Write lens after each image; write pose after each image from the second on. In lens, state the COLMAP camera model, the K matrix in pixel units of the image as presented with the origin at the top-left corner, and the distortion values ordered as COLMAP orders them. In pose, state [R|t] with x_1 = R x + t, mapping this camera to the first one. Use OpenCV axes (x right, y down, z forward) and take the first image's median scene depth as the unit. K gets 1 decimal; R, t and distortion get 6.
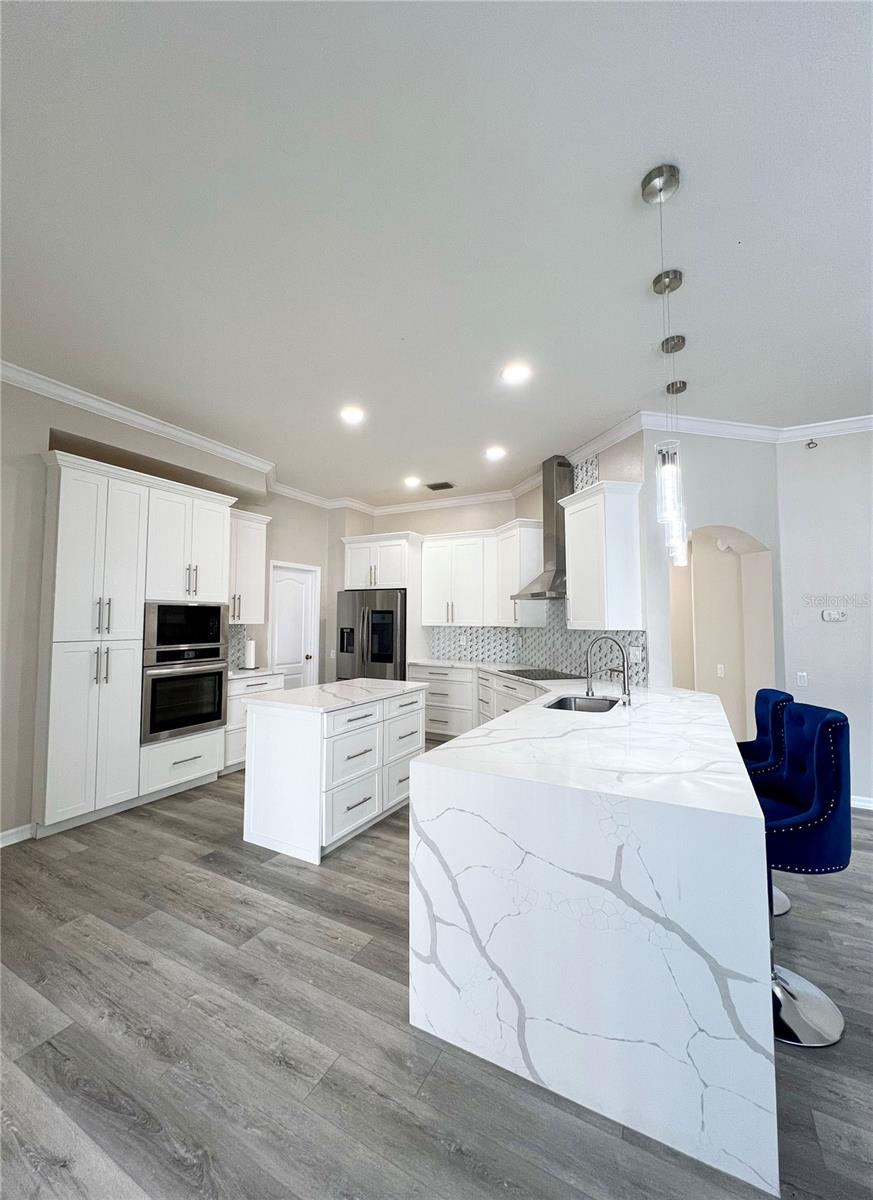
lens RADIAL K [[491.1, 0, 412.9], [0, 491.1, 589.6], [0, 0, 1]] dist [-0.003223, 0.000325]
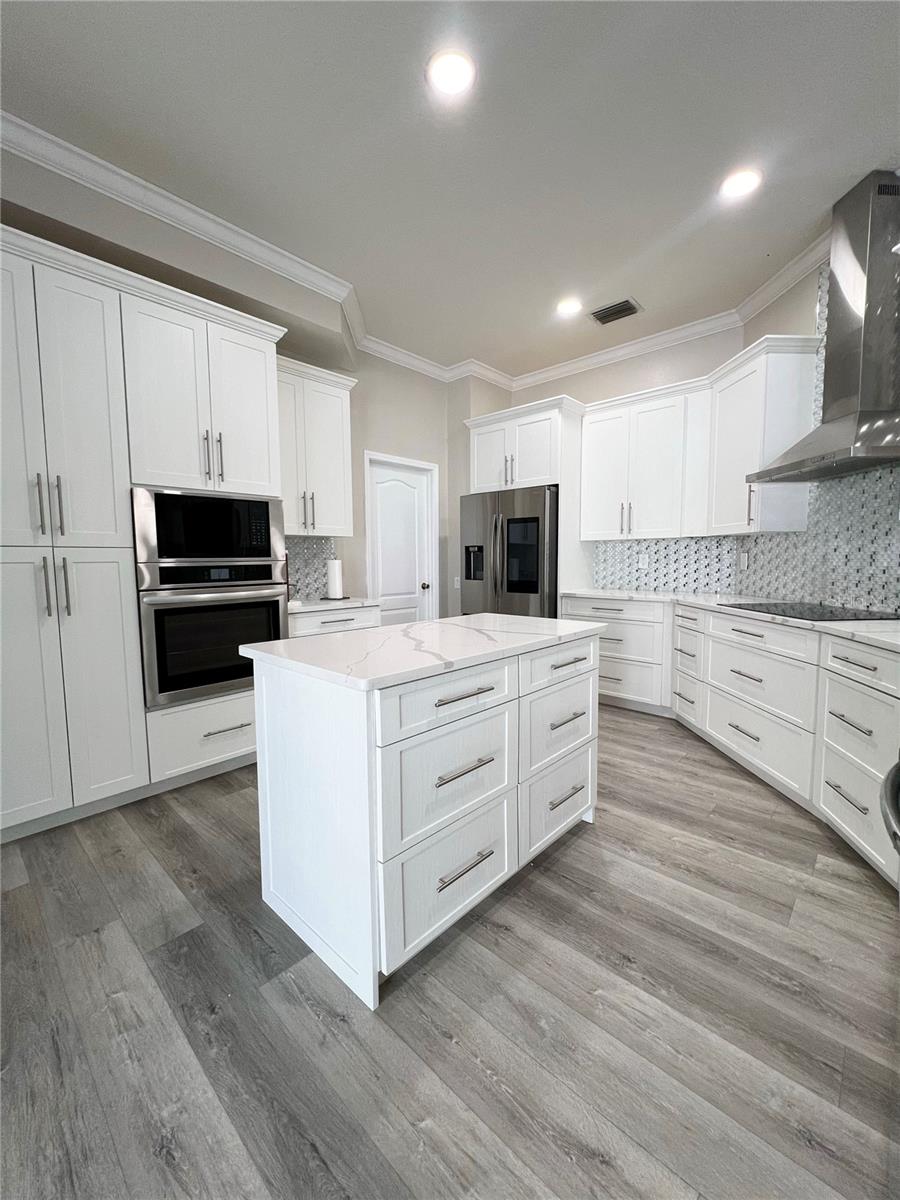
lens RADIAL K [[482.1, 0, 440.7], [0, 482.1, 593.8], [0, 0, 1]] dist [-0.000560, 0.000685]
pose [[0.970922, 0.002786, -0.239378, -0.014947], [0.029395, 0.990978, 0.130762, 0.071717], [0.237583, -0.133996, 0.962081, 0.388772]]
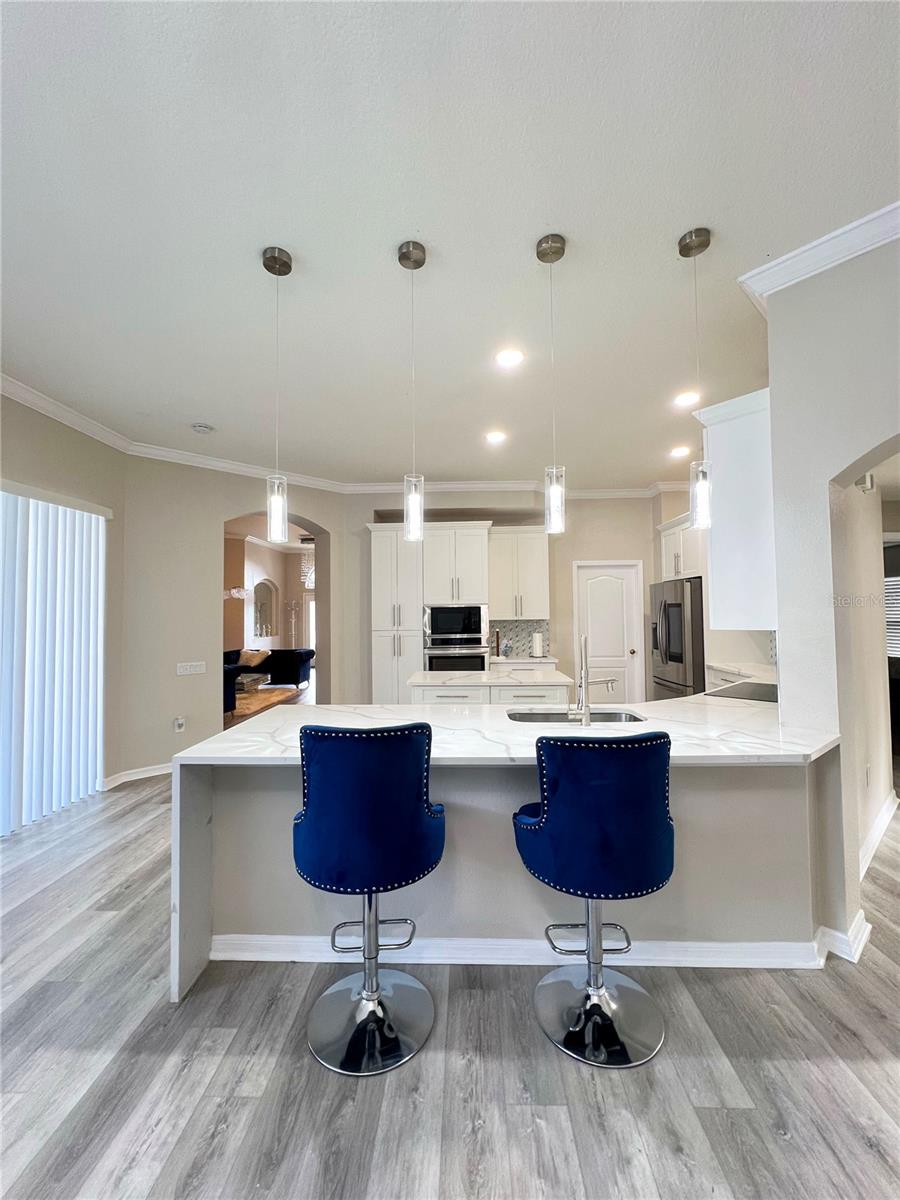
lens RADIAL K [[482.1, 0, 441.9], [0, 482.1, 595.7], [0, 0, 1]] dist [-0.000560, 0.000685]
pose [[0.446239, -0.052556, -0.893369, 0.666045], [0.068508, 0.997351, -0.024453, 0.027931], [0.892288, -0.050291, 0.448657, 0.303952]]
